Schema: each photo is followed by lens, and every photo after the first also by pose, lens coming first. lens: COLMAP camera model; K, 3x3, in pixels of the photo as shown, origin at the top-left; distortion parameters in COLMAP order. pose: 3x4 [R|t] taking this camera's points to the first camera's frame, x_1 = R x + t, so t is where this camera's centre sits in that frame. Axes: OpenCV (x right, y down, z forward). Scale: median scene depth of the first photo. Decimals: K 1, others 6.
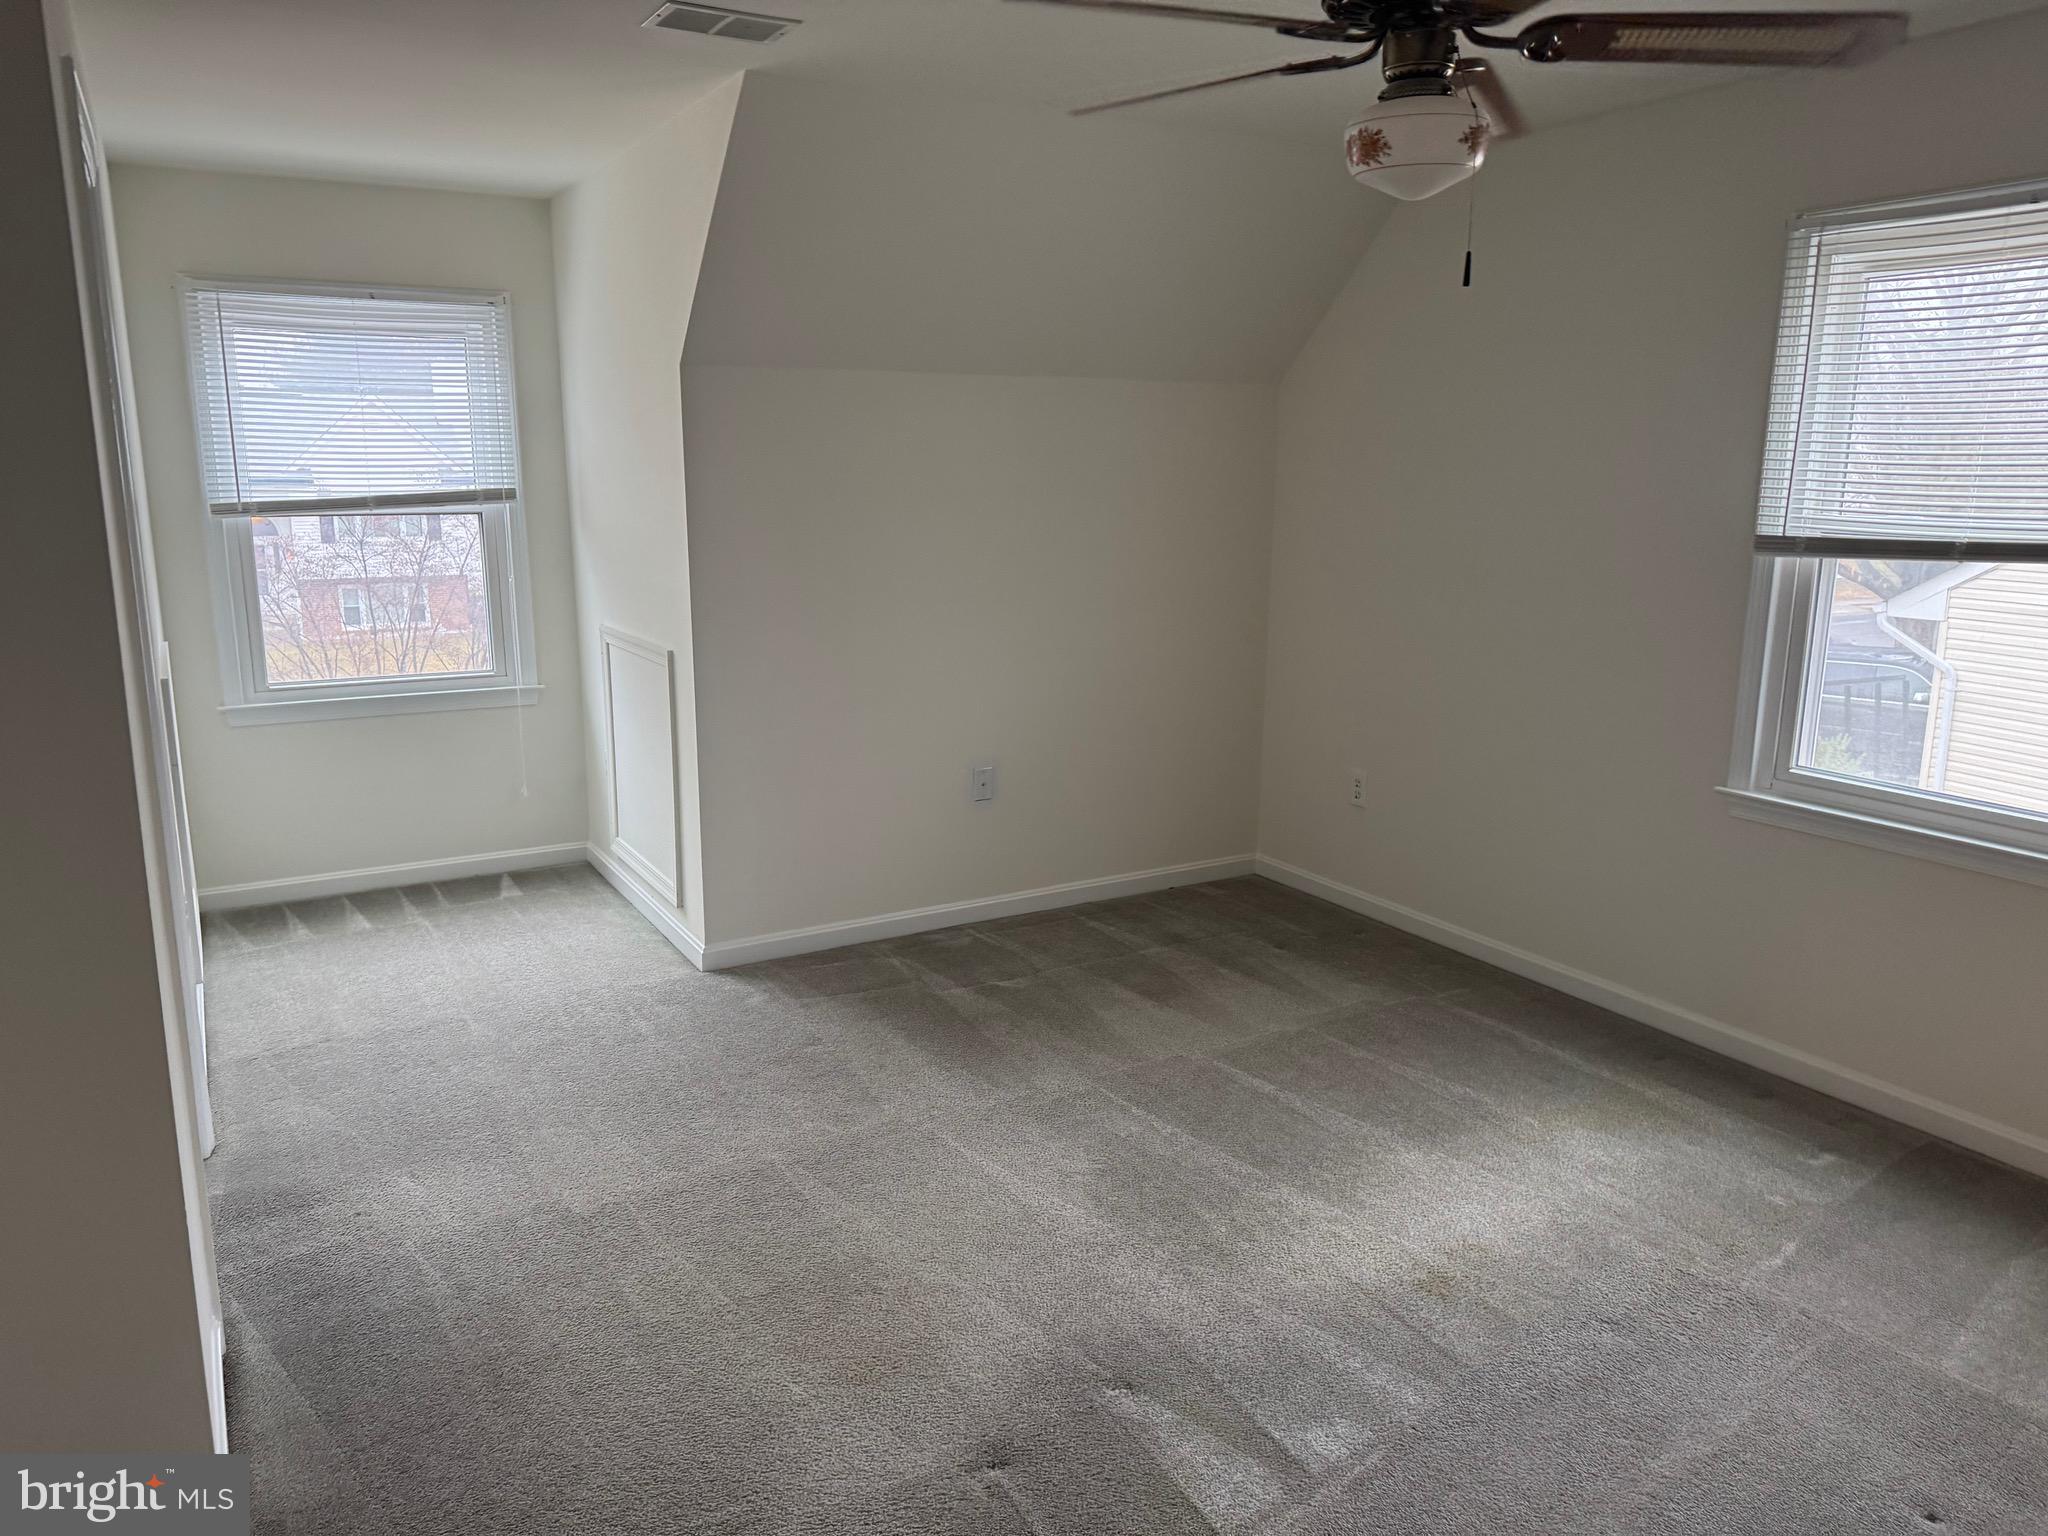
lens RADIAL K [[1400.4, 0, 1014.2], [0, 1400.4, 771.9], [0, 0, 1]] dist [0.128919, -0.171931]
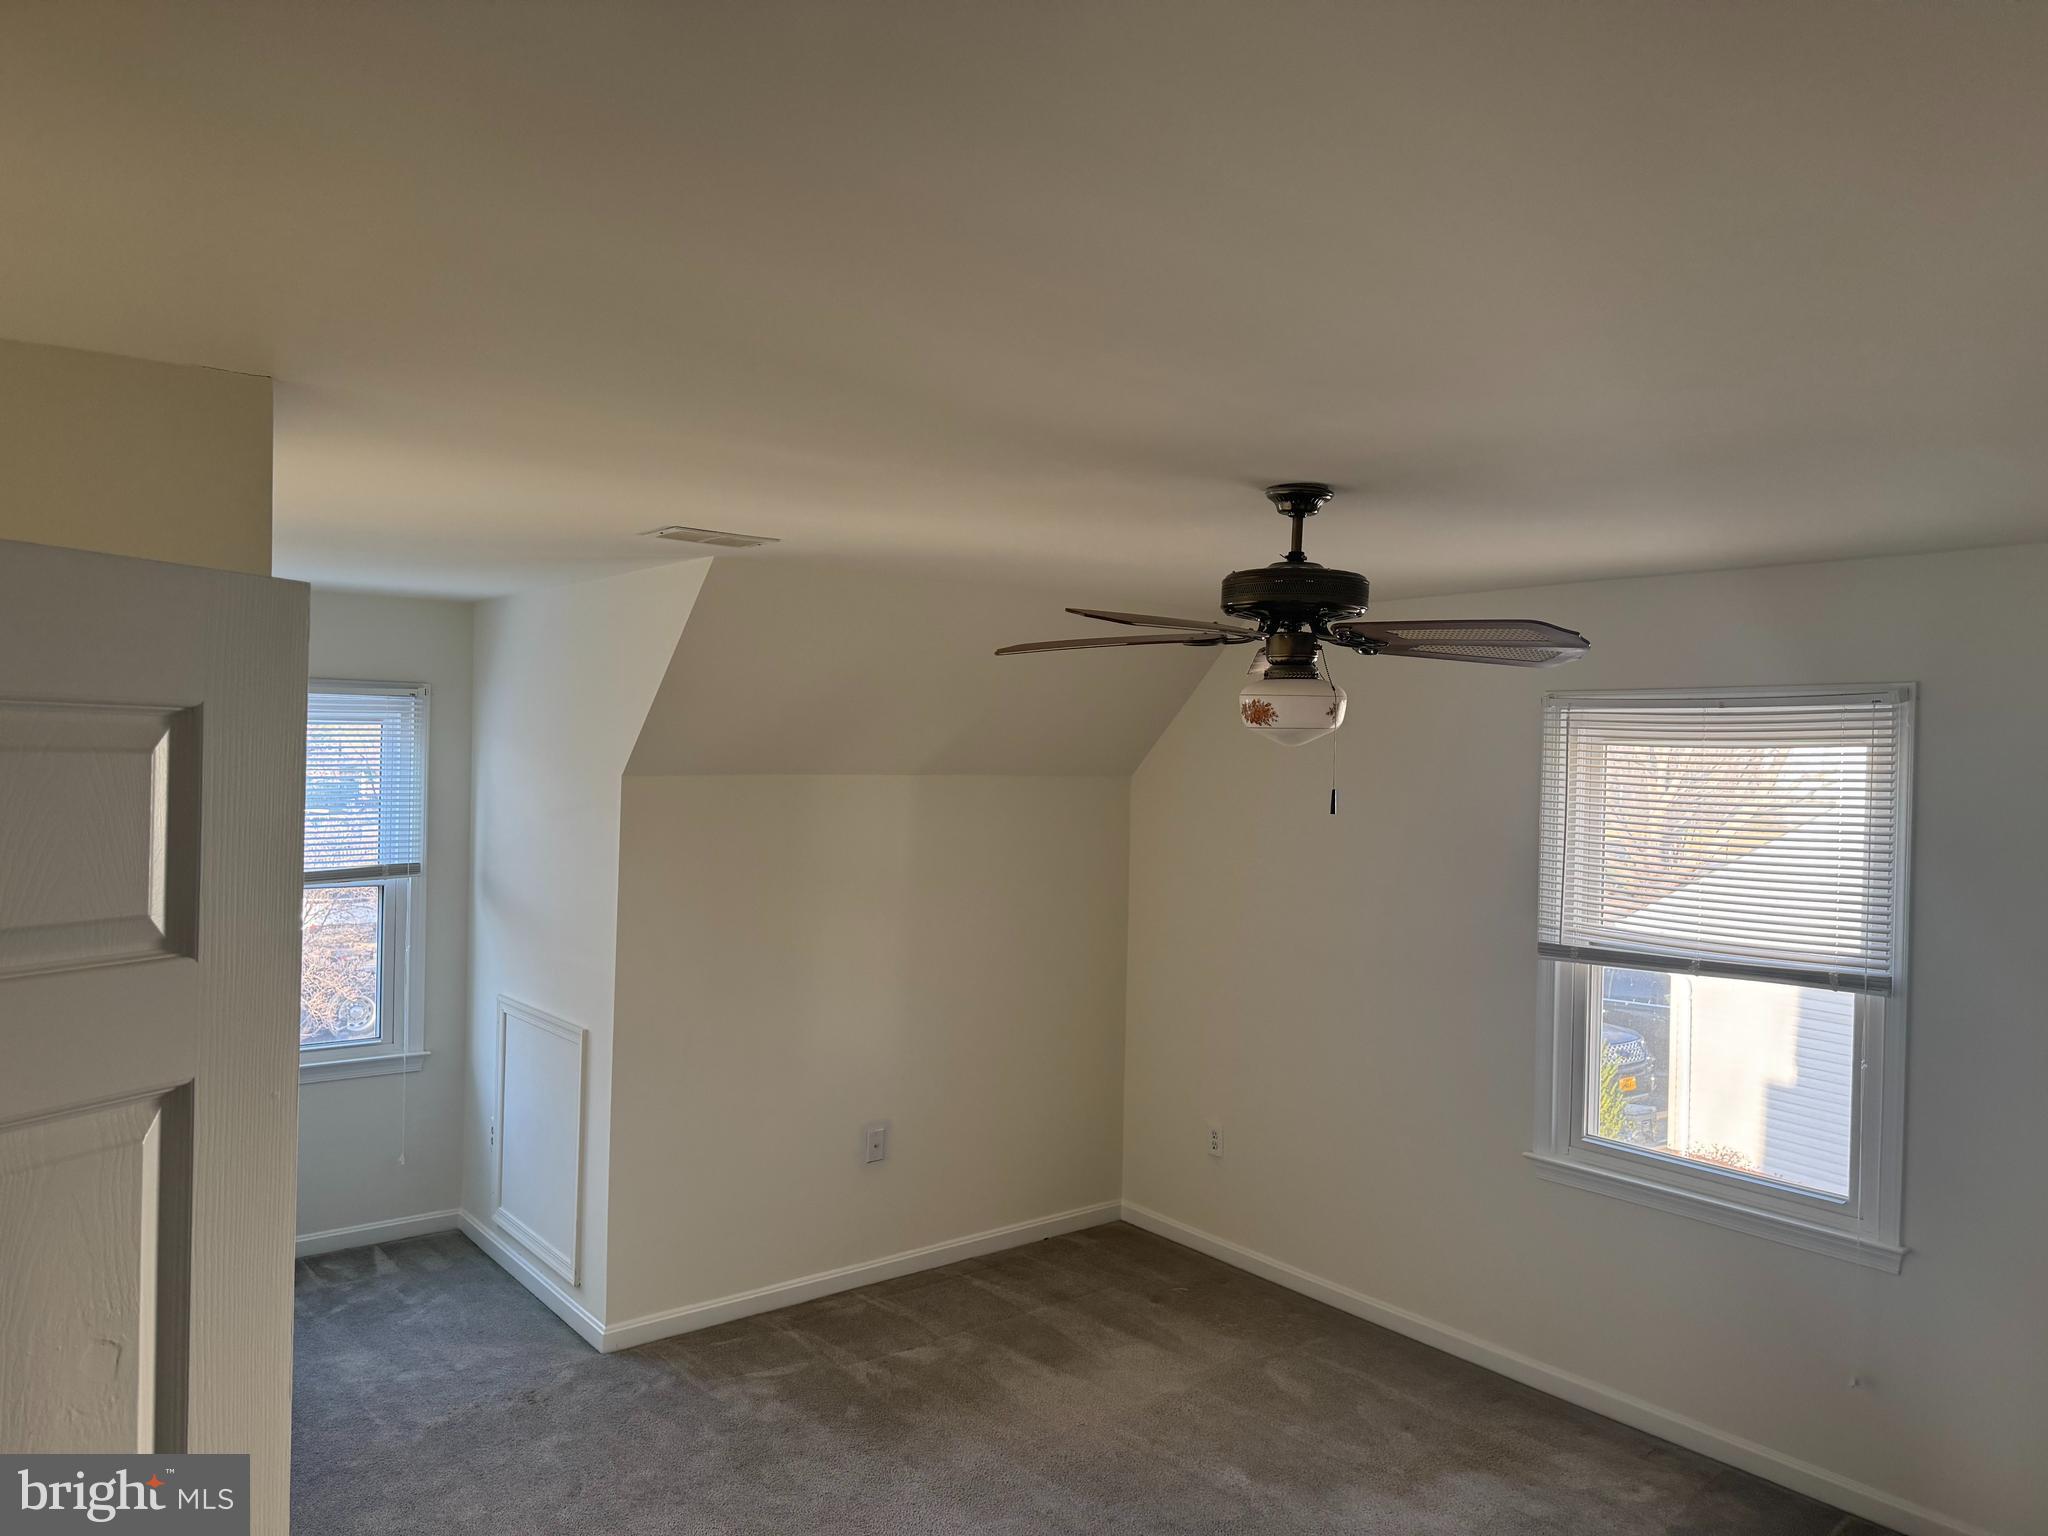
lens RADIAL K [[1430.6, 0, 1026.6], [0, 1430.6, 778.3], [0, 0, 1]] dist [0.021855, -0.029430]
pose [[0.988518, 0.013658, 0.150484, -0.082257], [0.015323, 0.981711, -0.189759, -0.063605], [-0.150324, 0.189886, 0.970230, -0.121733]]
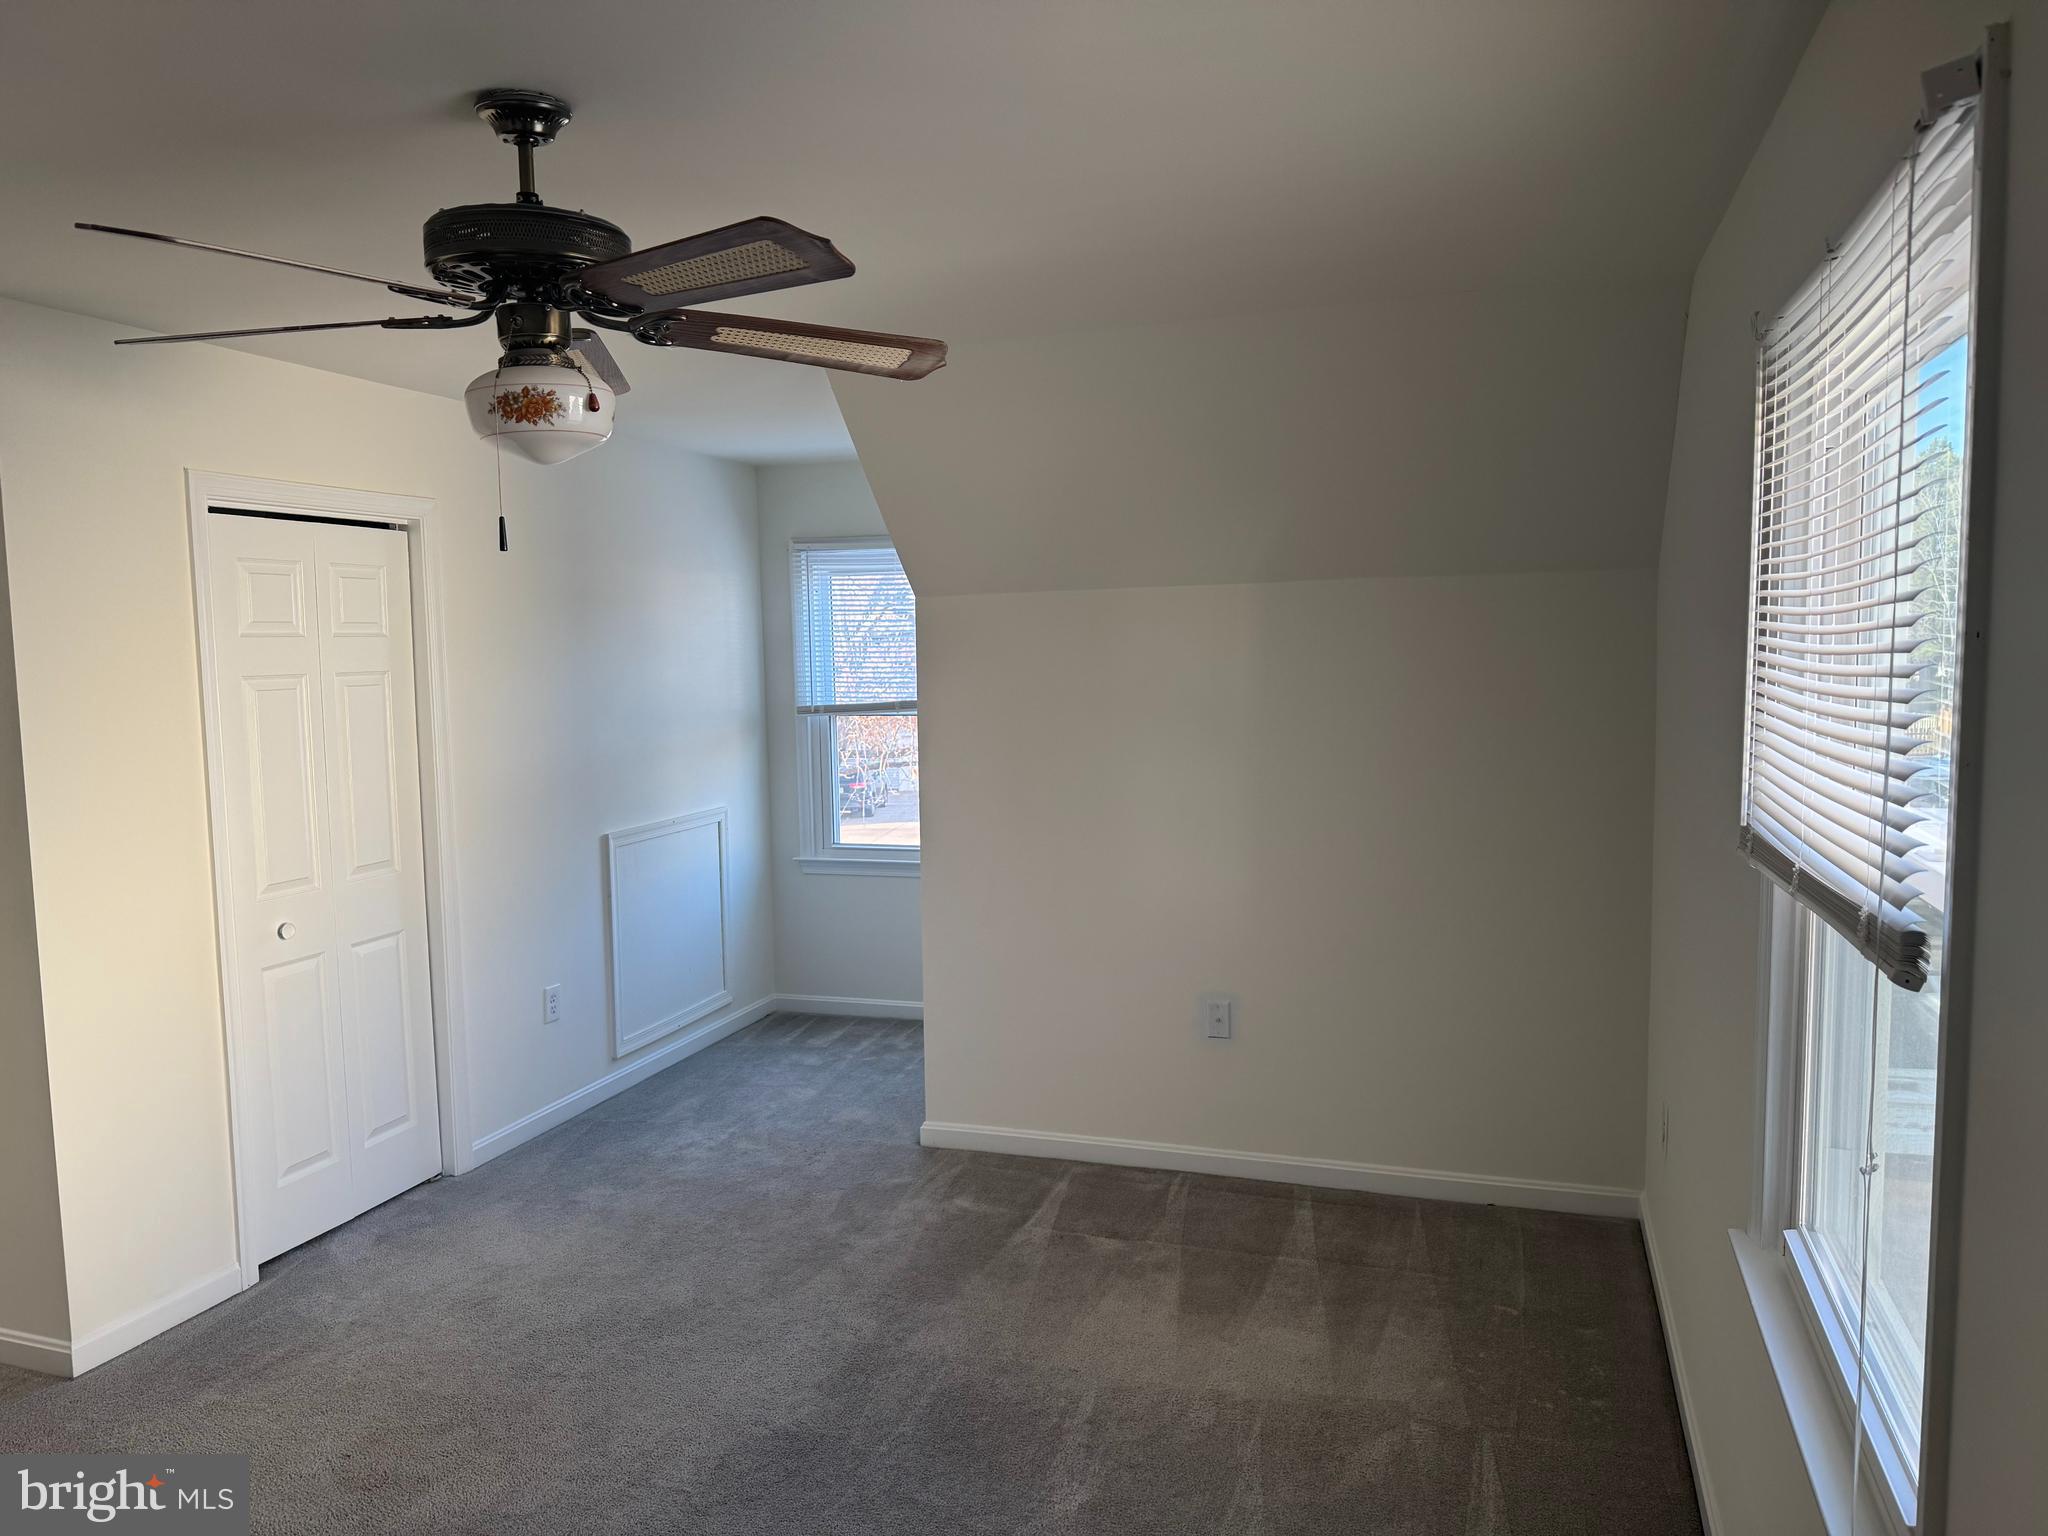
lens RADIAL K [[1424.0, 0, 1024.0], [0, 1424.0, 768.0], [0, 0, 1]] dist [0.059944, -0.064614]
pose [[0.665612, 0.051163, -0.744543, 0.628310], [-0.137735, 0.988931, -0.055177, -0.092651], [0.733478, 0.139275, 0.665291, 0.301534]]
